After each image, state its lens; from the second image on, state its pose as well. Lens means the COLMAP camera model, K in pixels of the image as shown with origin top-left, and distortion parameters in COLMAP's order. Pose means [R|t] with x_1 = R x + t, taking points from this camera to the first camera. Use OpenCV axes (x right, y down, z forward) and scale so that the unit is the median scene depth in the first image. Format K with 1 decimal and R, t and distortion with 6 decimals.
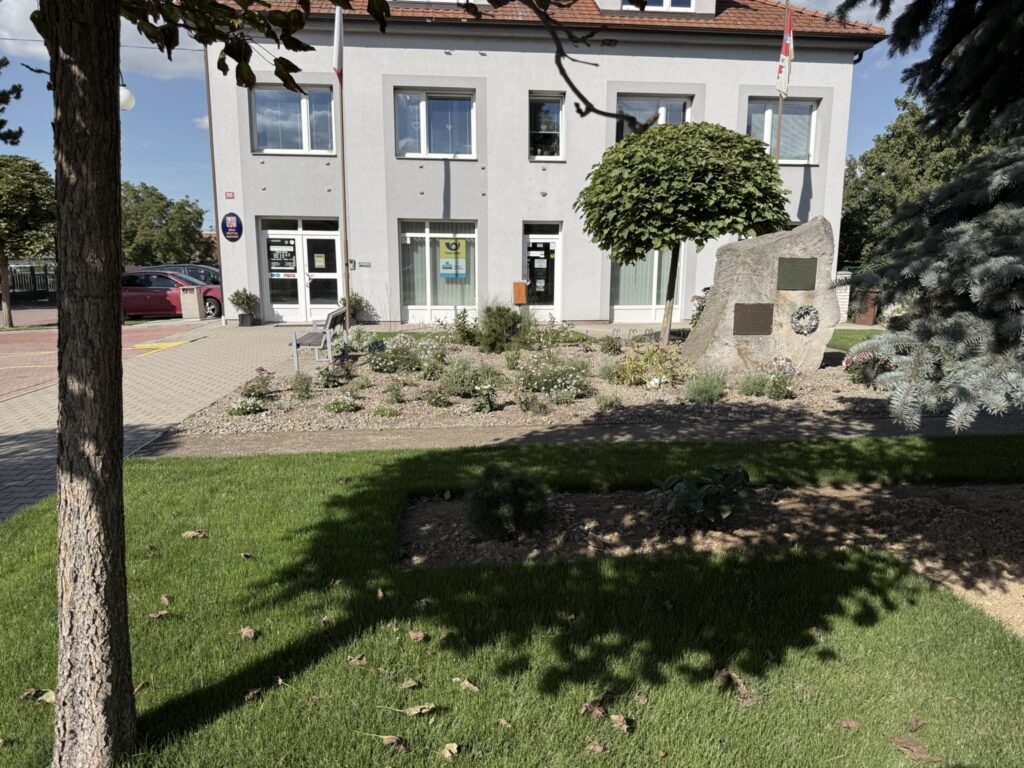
lens RADIAL K [[706.5, 0, 512.0], [0, 706.5, 384.0], [0, 0, 1]] dist [0.065216, -0.100174]
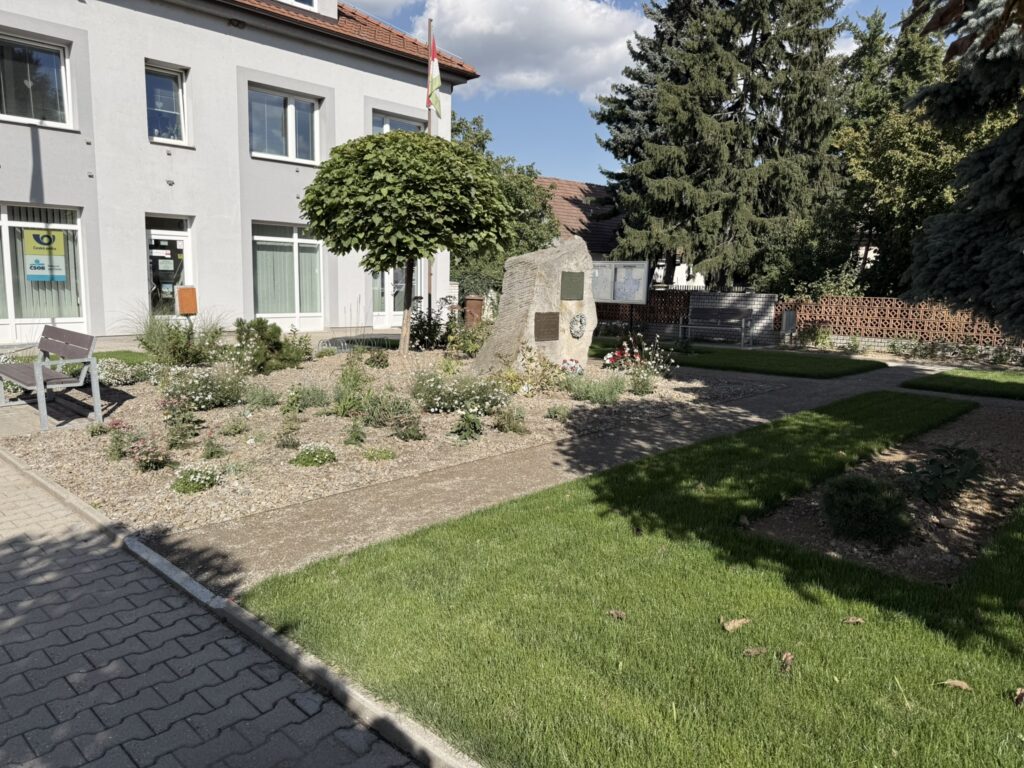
lens RADIAL K [[706.5, 0, 512.0], [0, 706.5, 384.0], [0, 0, 1]] dist [0.065216, -0.100174]
pose [[0.762611, -0.080118, 0.641877, -0.209258], [0.083722, 0.996179, 0.024871, -0.017529], [-0.641417, 0.034773, 0.766404, 0.100956]]
